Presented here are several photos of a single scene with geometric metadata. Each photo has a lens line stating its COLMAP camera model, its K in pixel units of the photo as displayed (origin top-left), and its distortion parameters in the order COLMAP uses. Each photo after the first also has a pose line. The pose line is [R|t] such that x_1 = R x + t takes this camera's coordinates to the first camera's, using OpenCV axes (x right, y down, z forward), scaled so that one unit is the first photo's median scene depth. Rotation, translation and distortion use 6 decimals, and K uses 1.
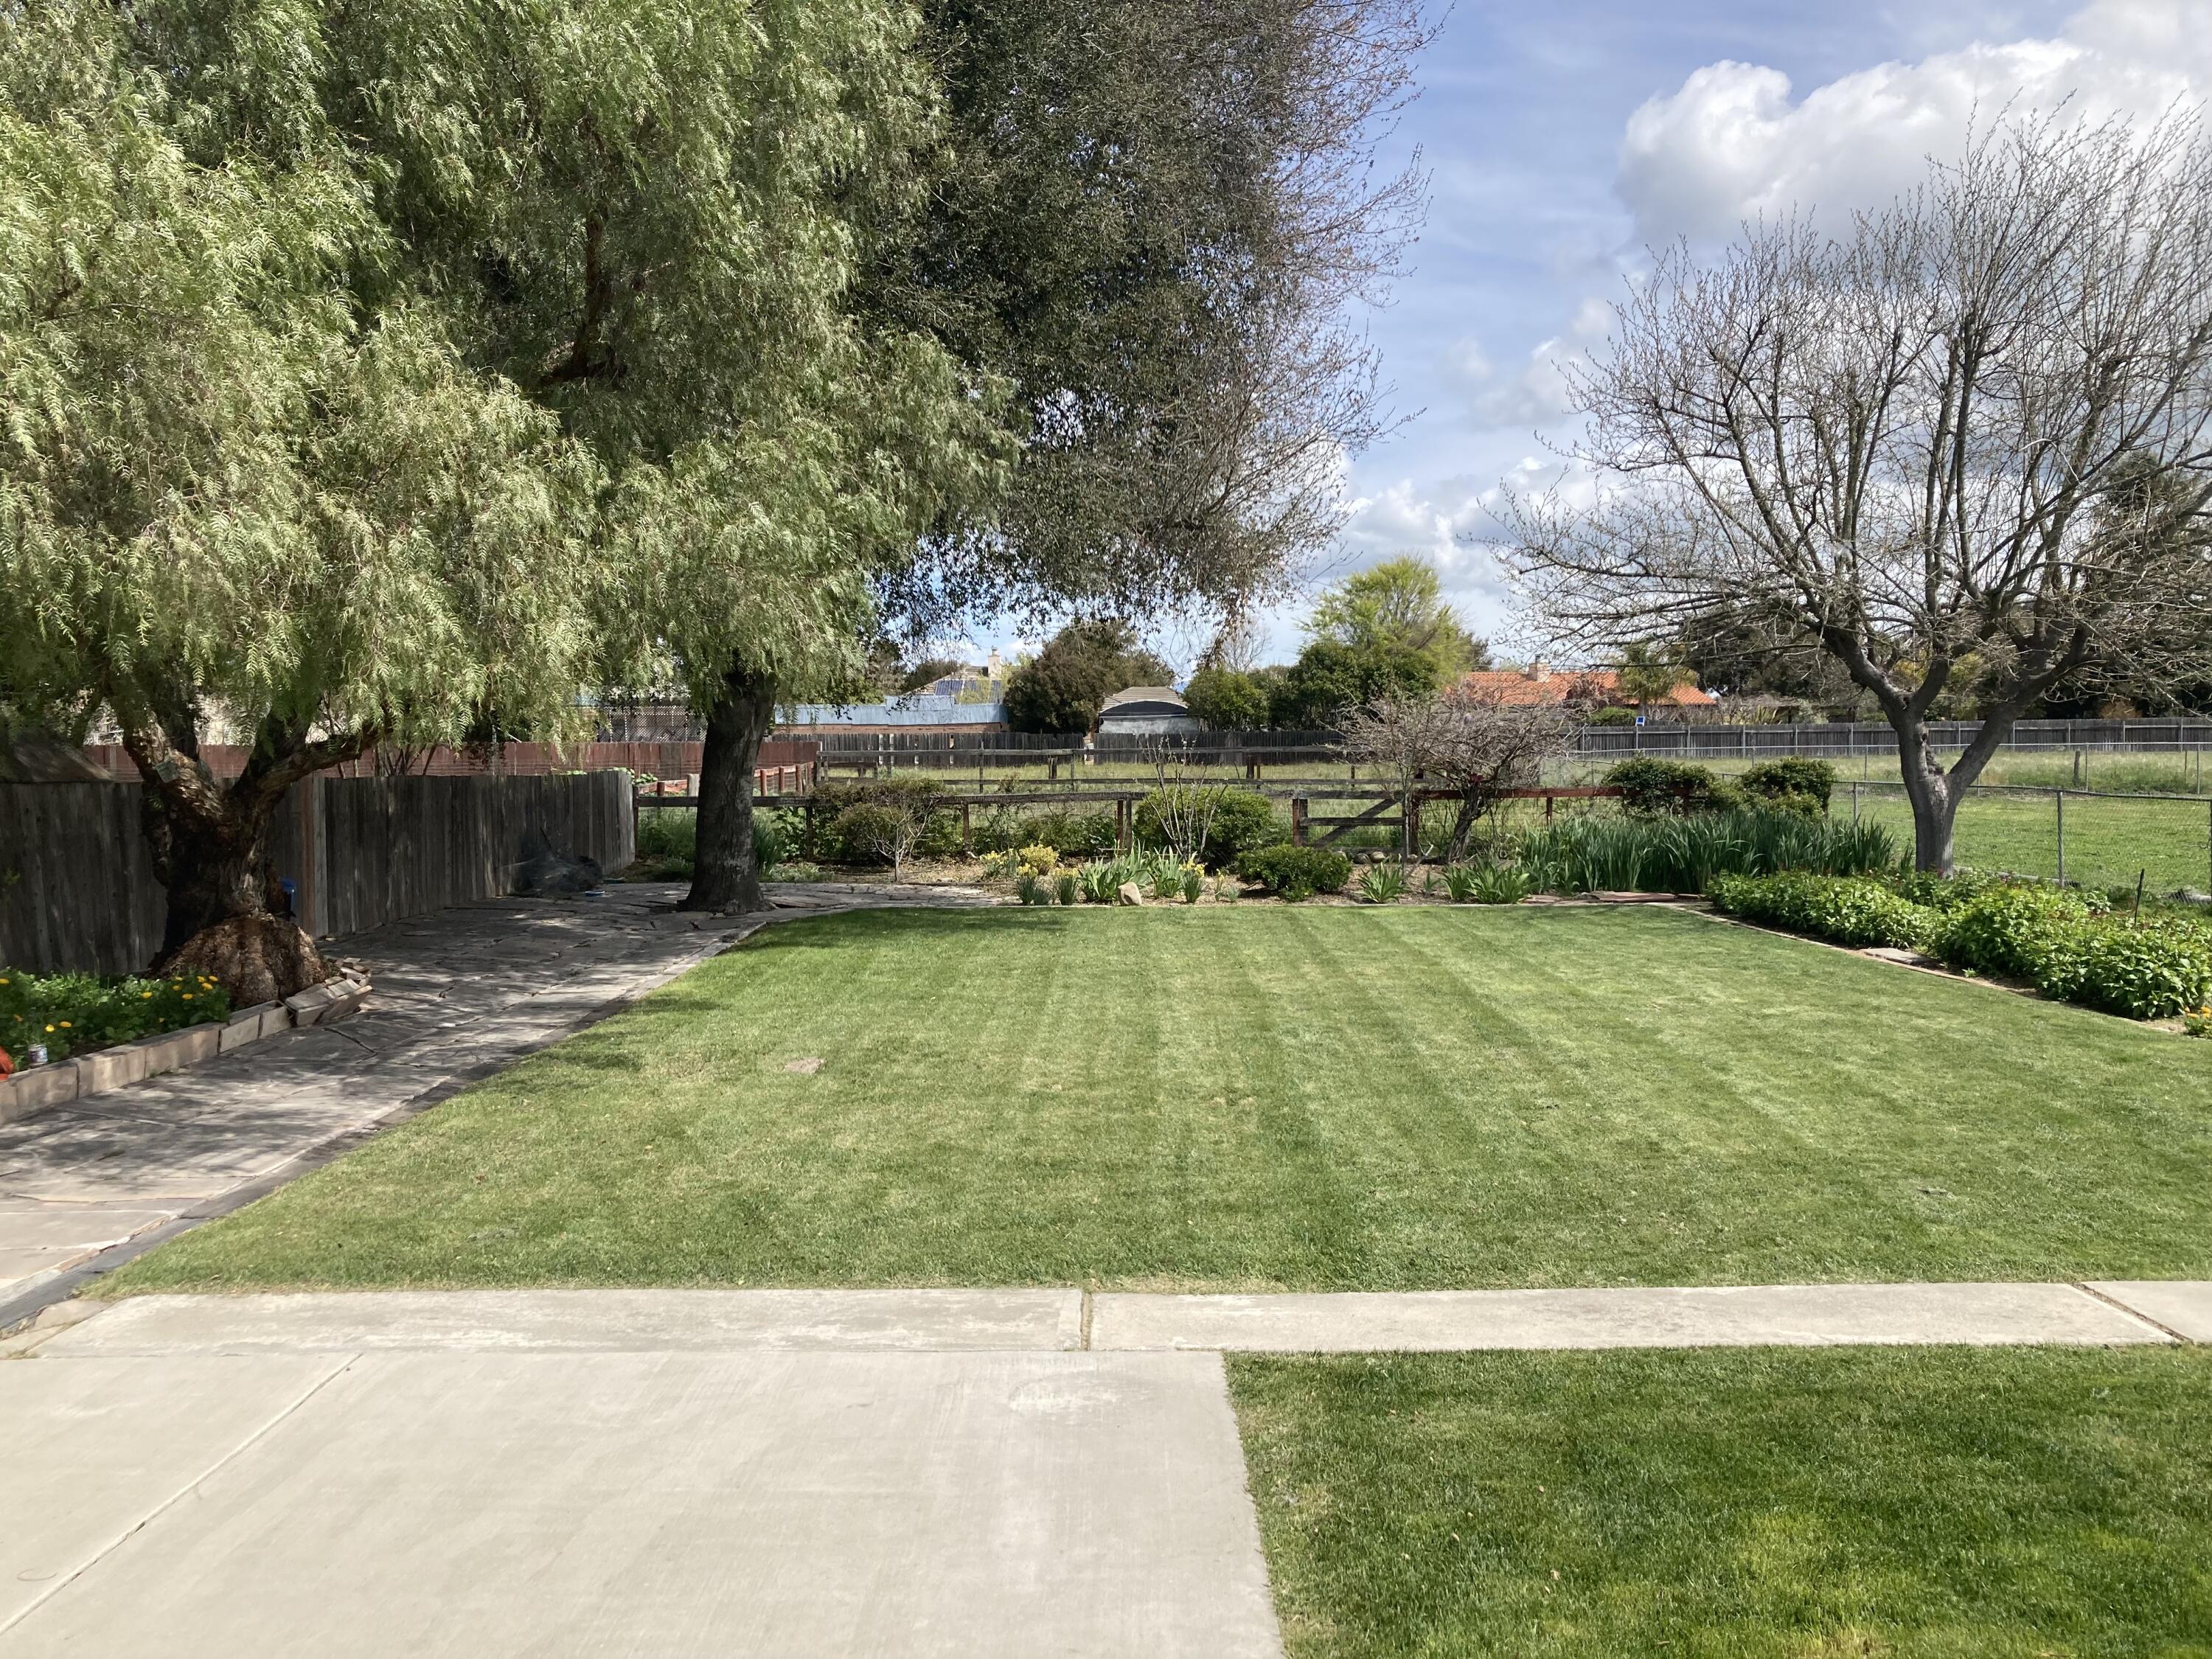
lens RADIAL K [[1782.8, 0, 1064.3], [0, 1782.8, 829.0], [0, 0, 1]] dist [0.119155, -0.235168]
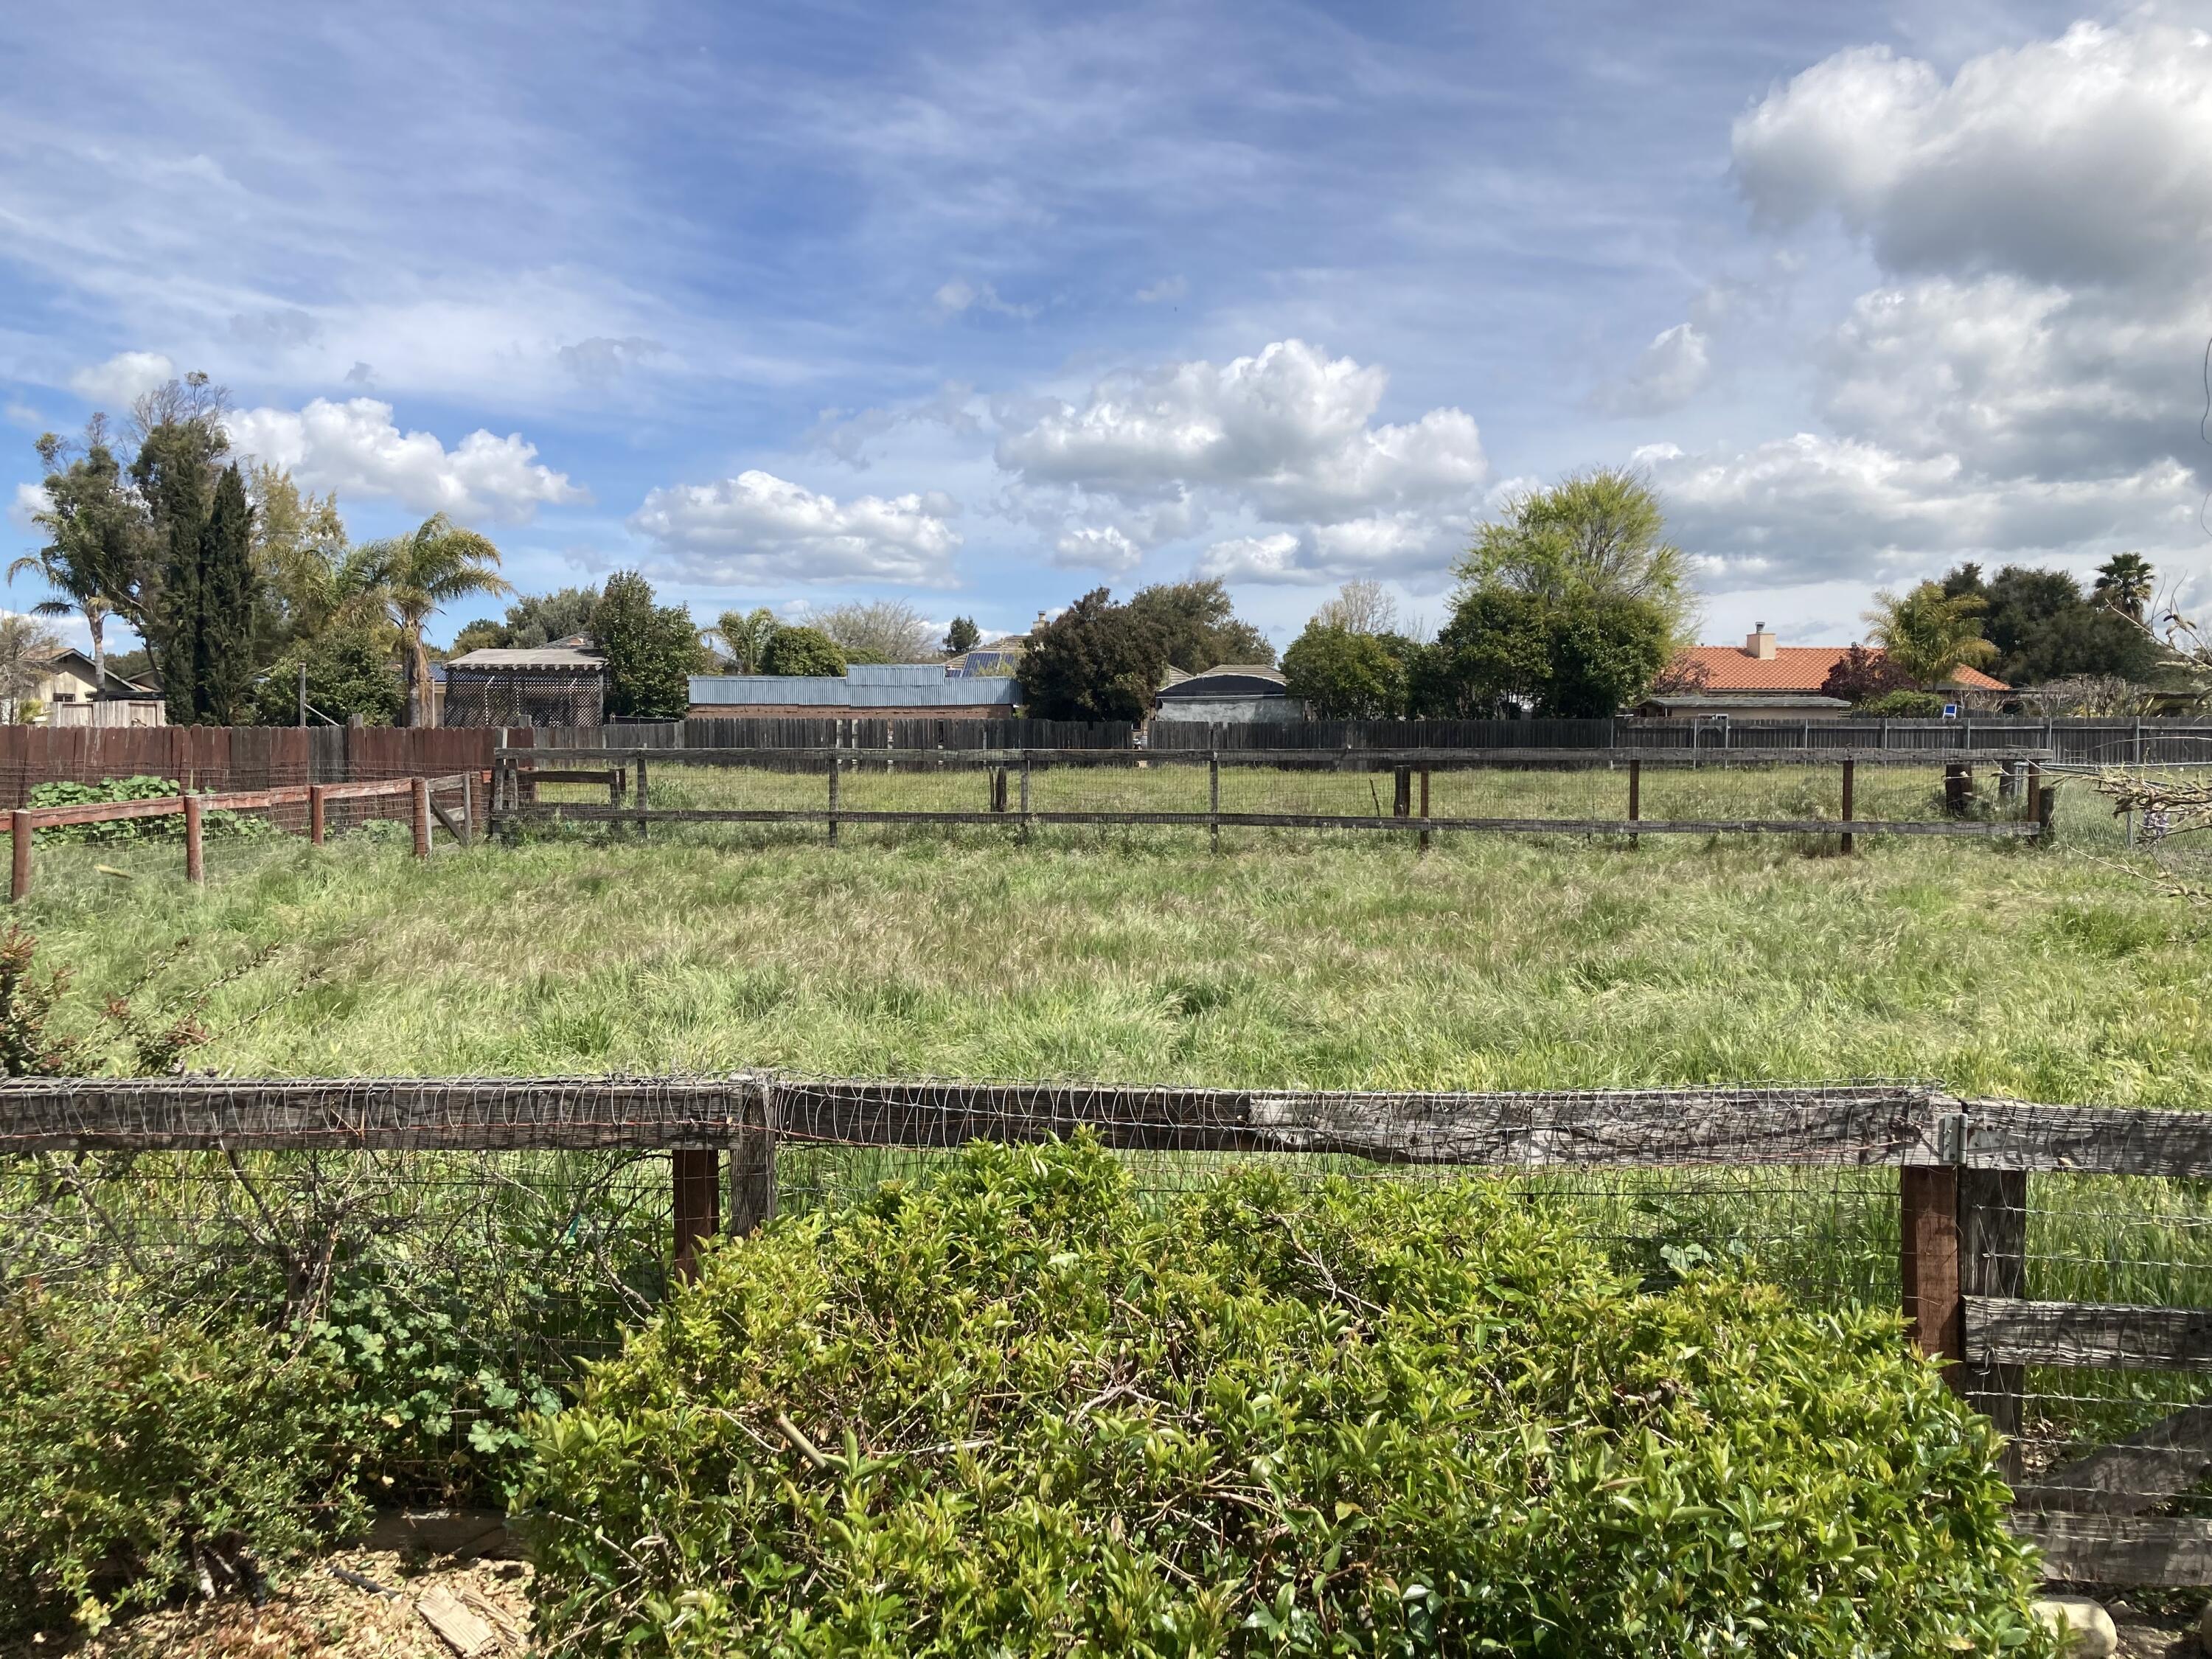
lens RADIAL K [[1782.8, 0, 1064.3], [0, 1782.8, 829.0], [0, 0, 1]] dist [0.119155, -0.235168]
pose [[0.998248, 0.012747, -0.057771, 0.066911], [-0.012444, 0.999907, 0.005597, -0.043380], [0.057837, -0.004869, 0.998314, 0.866165]]
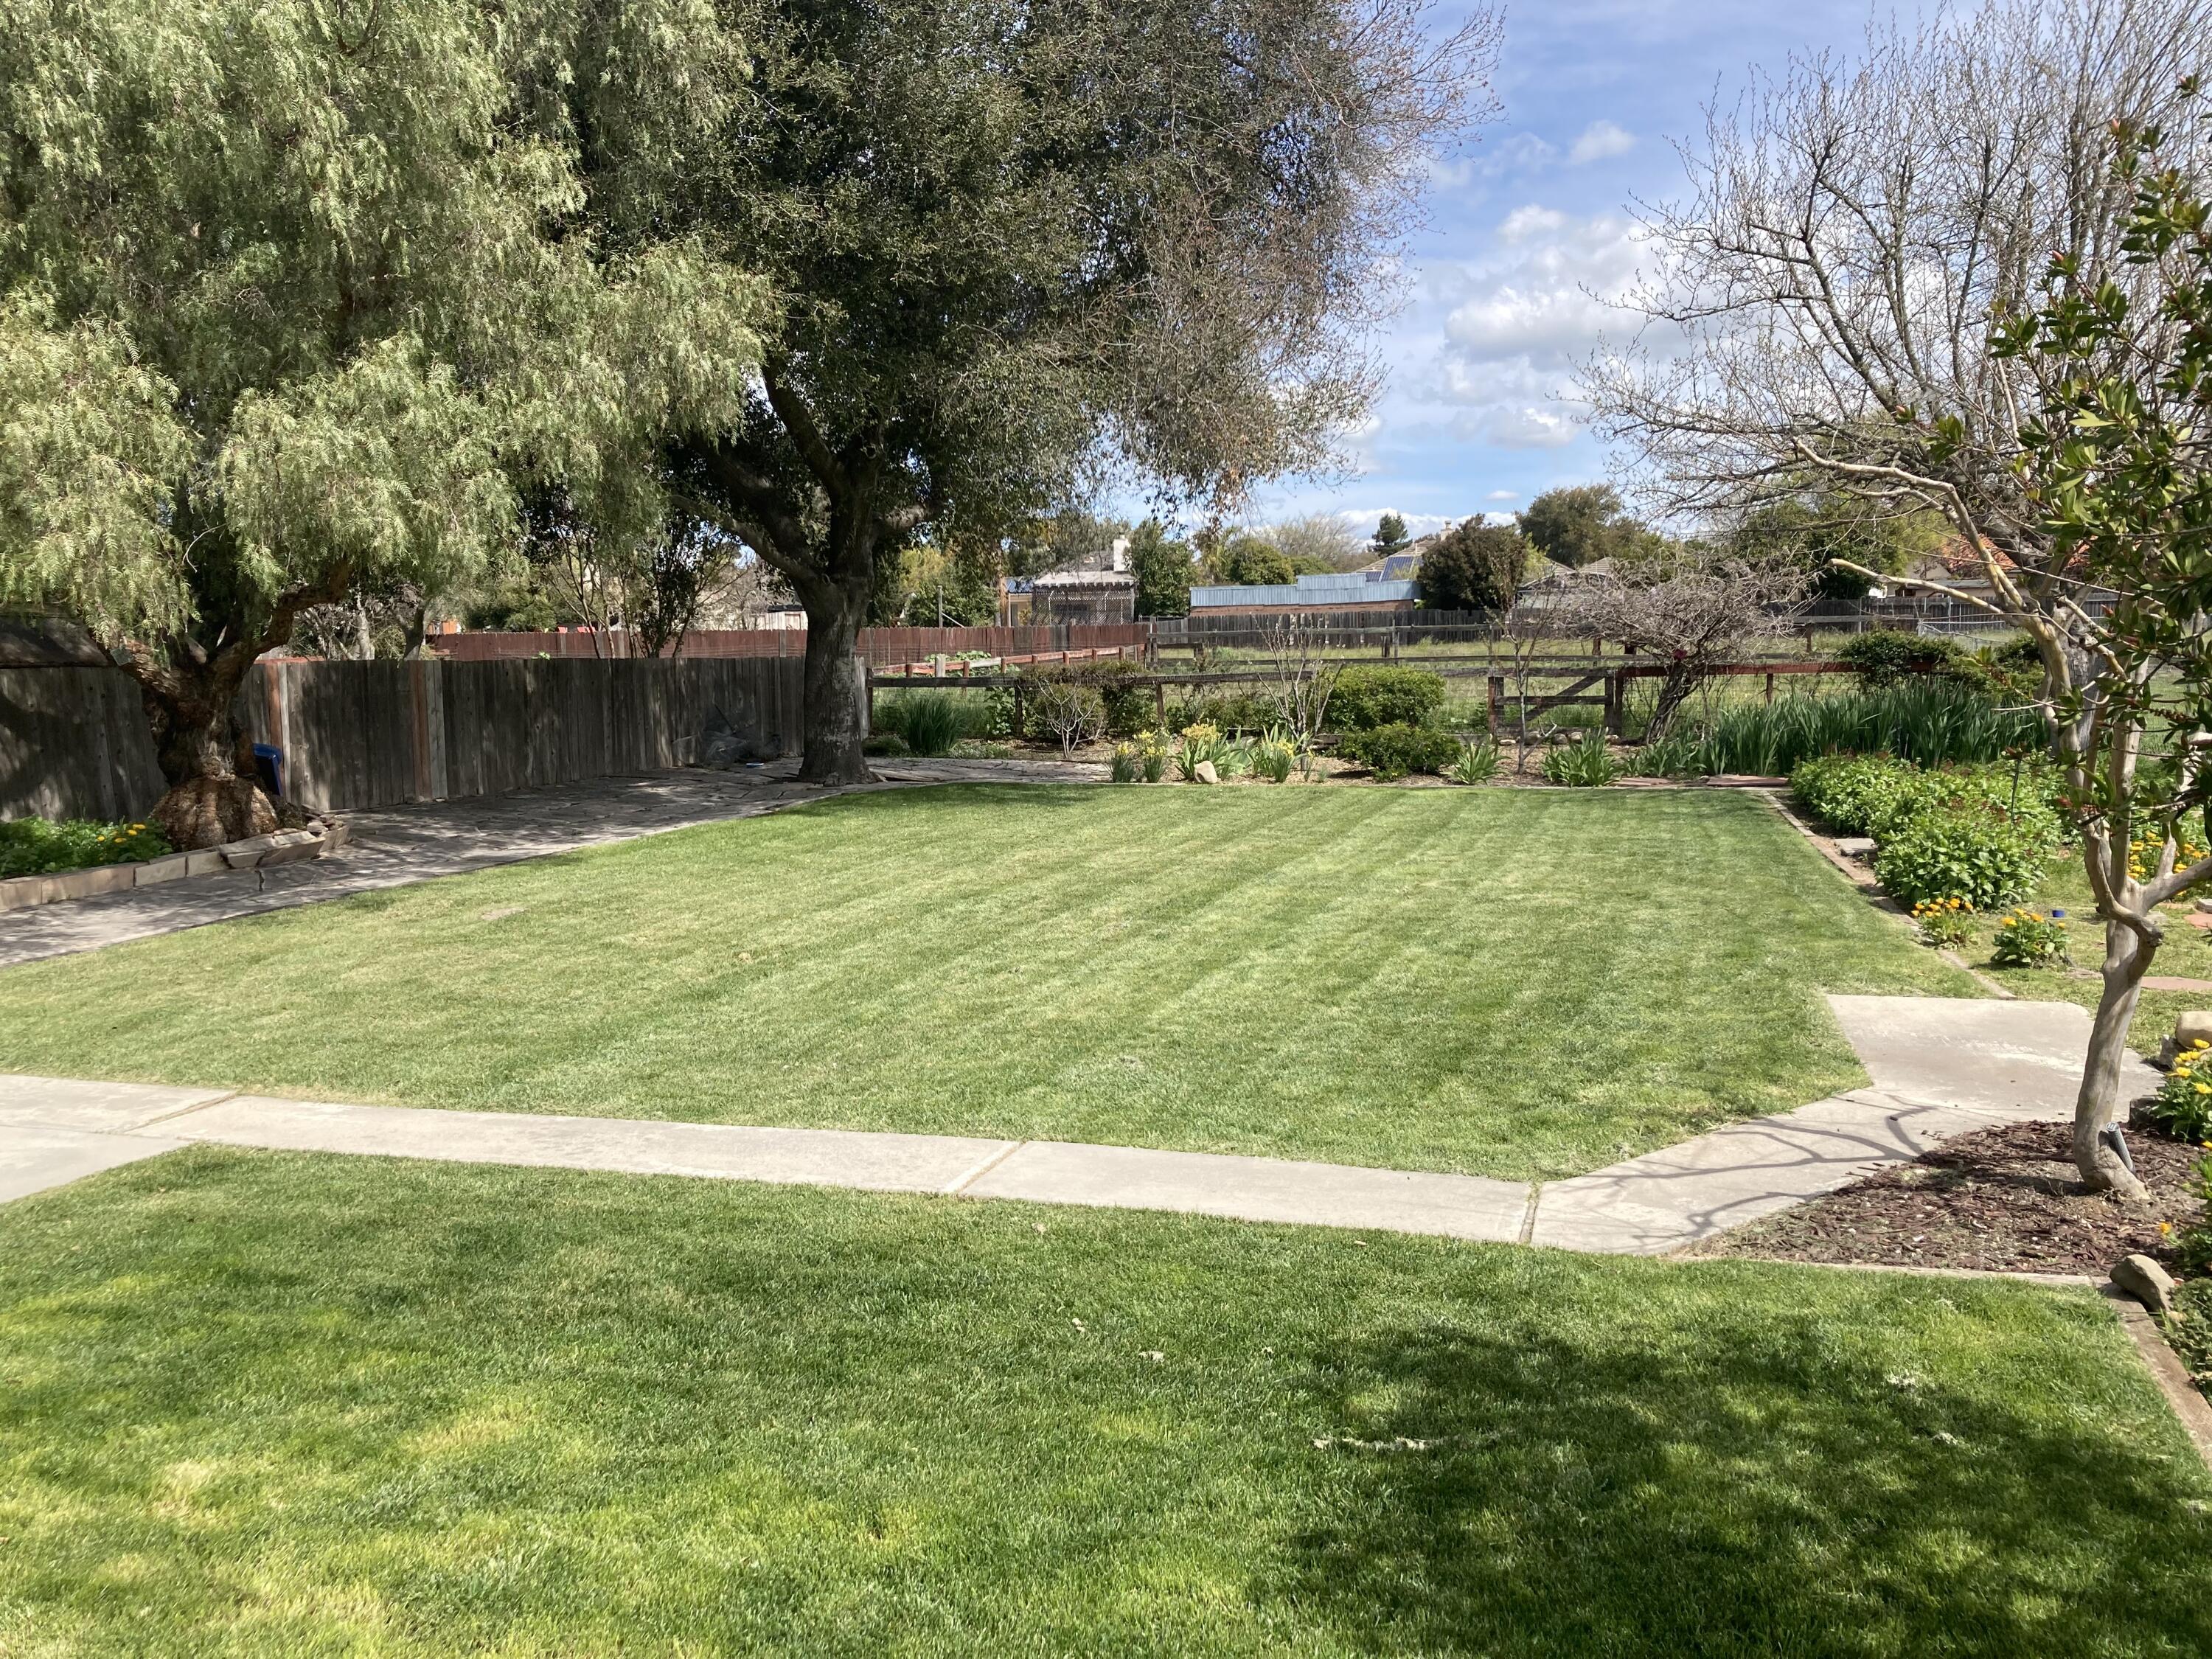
lens RADIAL K [[1782.8, 0, 1064.3], [0, 1782.8, 829.0], [0, 0, 1]] dist [0.119155, -0.235168]
pose [[0.956027, 0.021419, -0.292497, 0.195077], [-0.001877, 0.997756, 0.066930, 0.000517], [0.293274, -0.063438, 0.953921, 0.005028]]
